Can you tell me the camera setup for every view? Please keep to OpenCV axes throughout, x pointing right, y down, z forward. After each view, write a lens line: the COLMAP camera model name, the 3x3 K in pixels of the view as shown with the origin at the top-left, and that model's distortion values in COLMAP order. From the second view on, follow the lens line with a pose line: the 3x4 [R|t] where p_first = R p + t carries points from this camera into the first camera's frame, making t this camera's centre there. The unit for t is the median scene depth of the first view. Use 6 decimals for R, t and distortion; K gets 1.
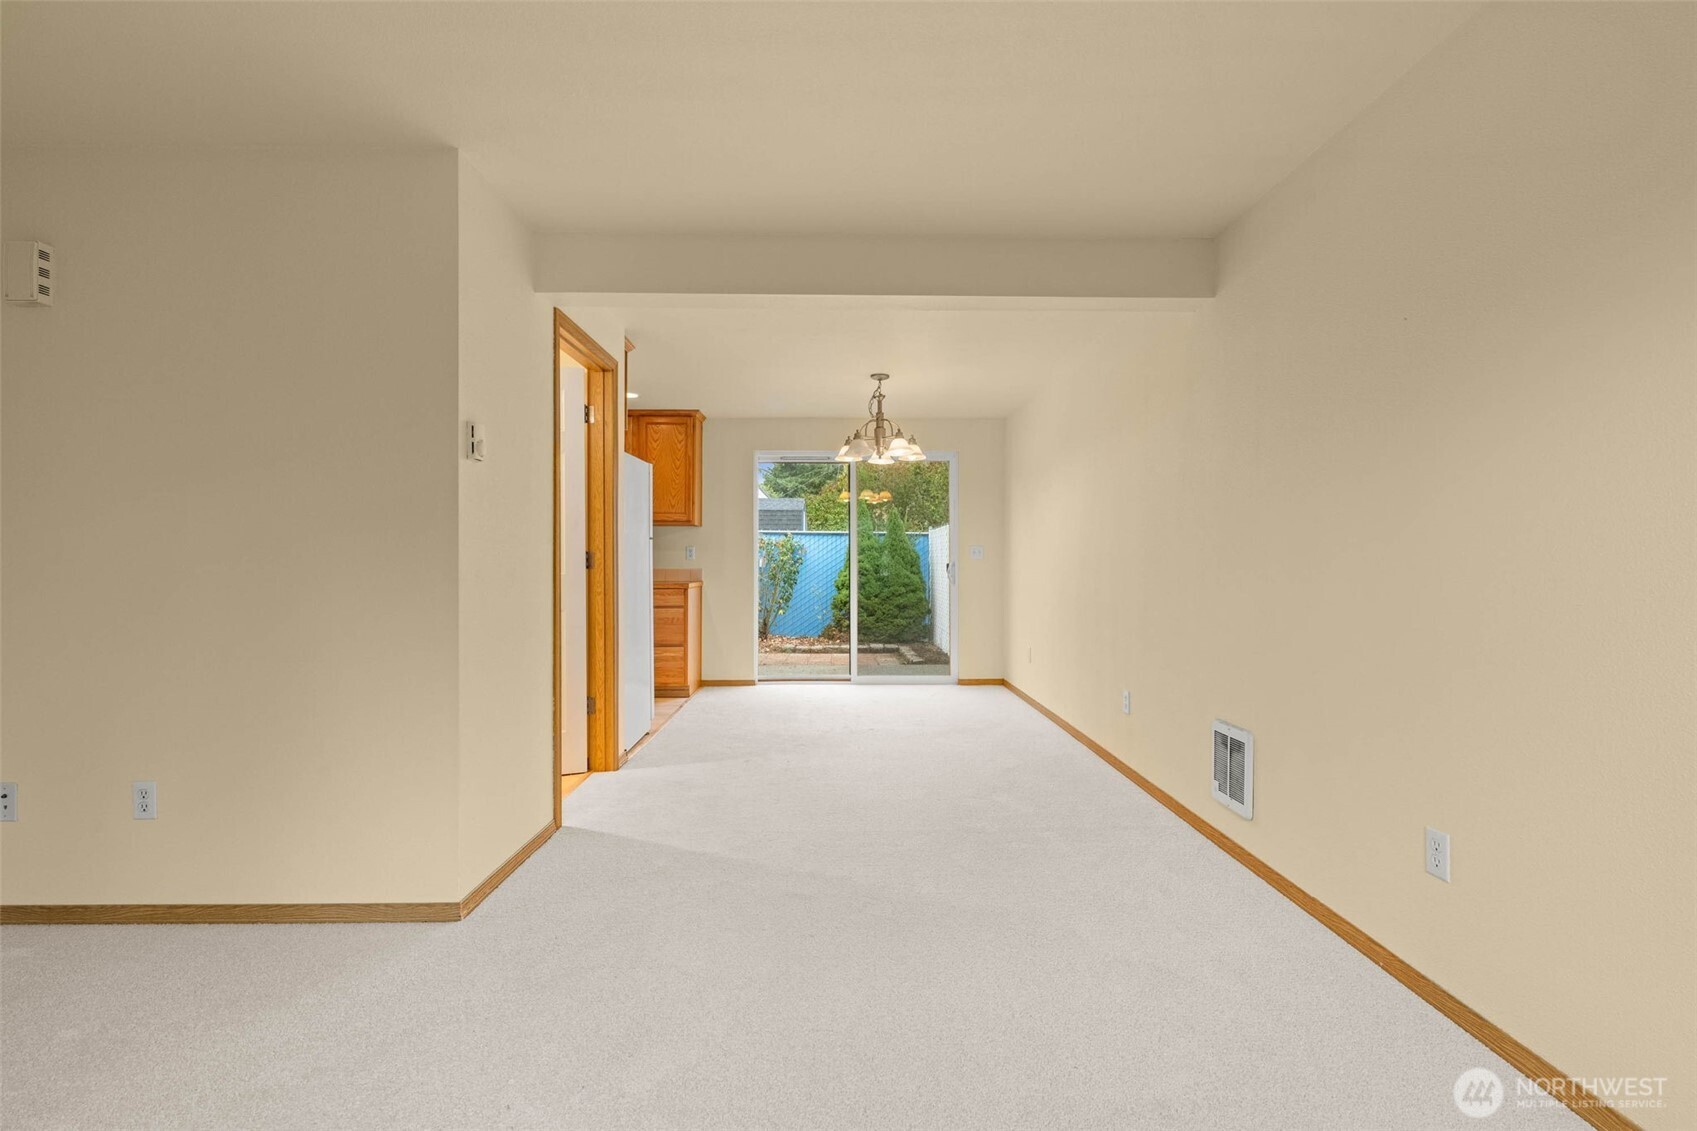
lens RADIAL K [[765.4, 0, 847.5], [0, 765.4, 559.7], [0, 0, 1]] dist [-0.000958, -0.000375]
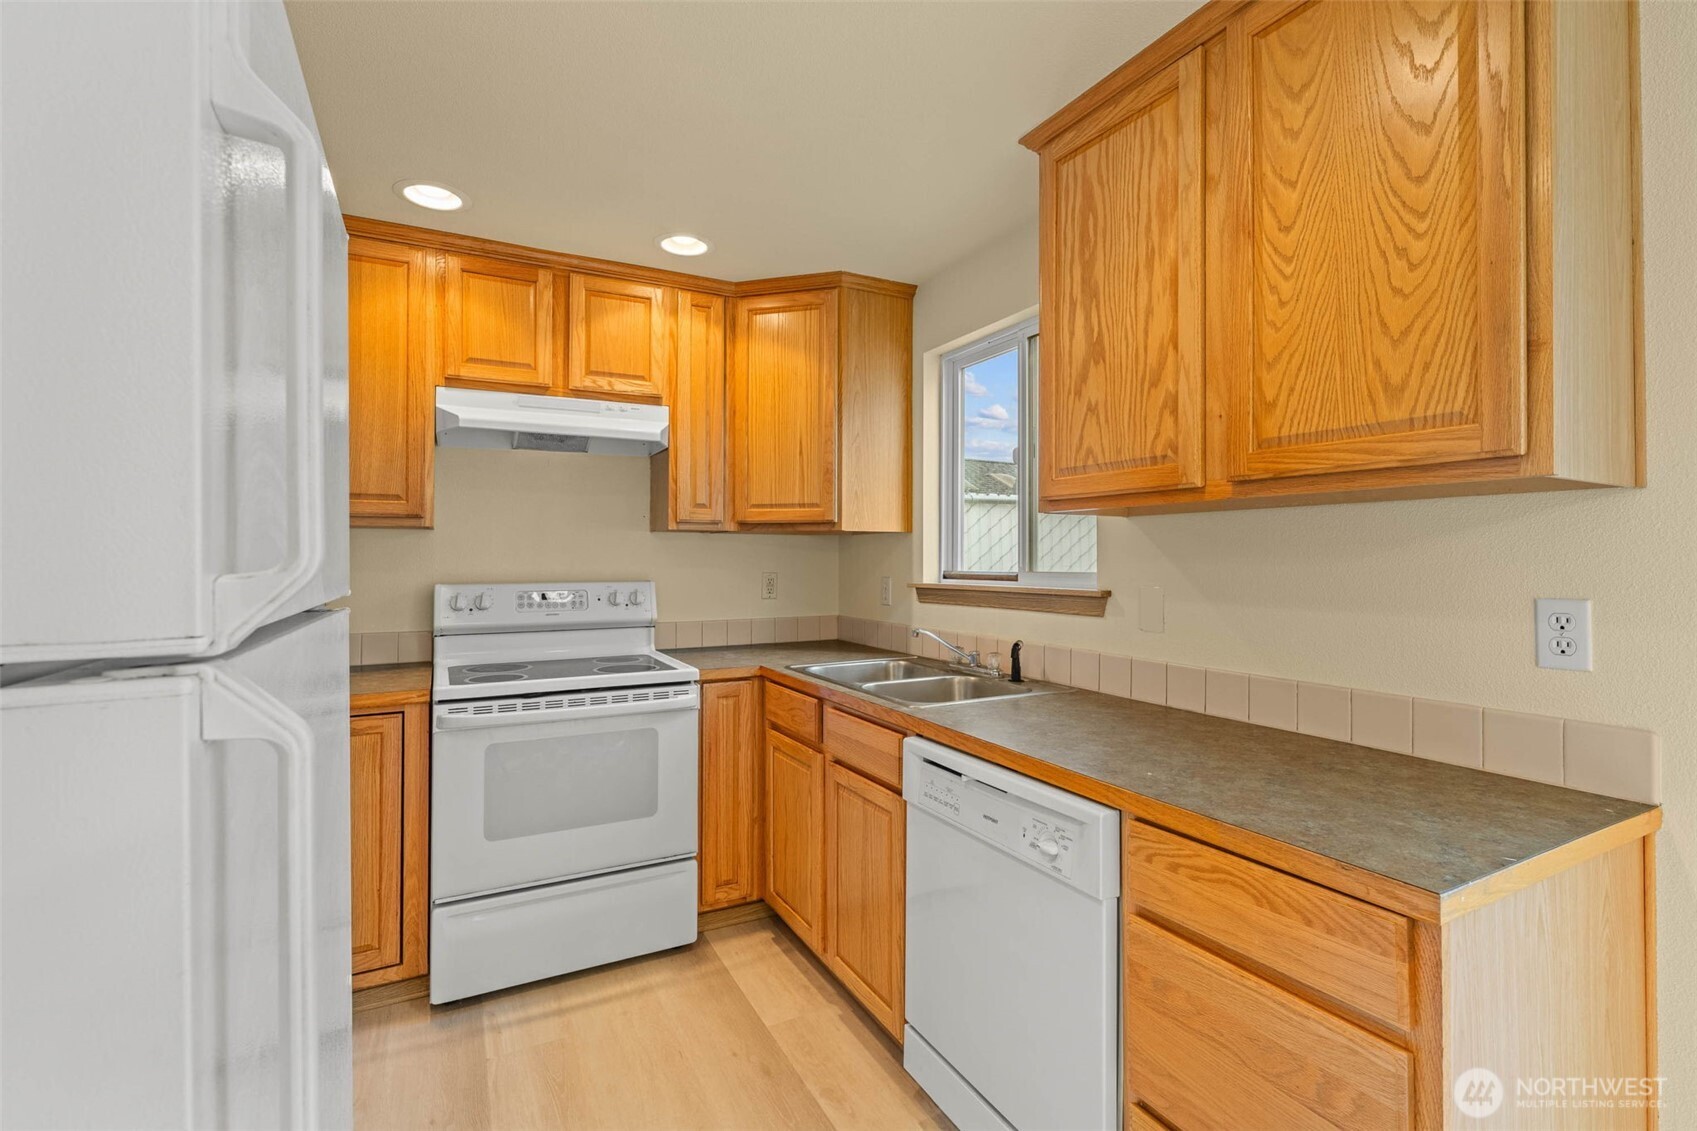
lens RADIAL K [[765.4, 0, 839.6], [0, 765.4, 545.4], [0, 0, 1]] dist [-0.000958, -0.000375]
pose [[0.453257, -0.019912, -0.891158, -0.068022], [0.004661, 0.999790, -0.019969, -0.015946], [0.891368, 0.004897, 0.453254, 0.433936]]
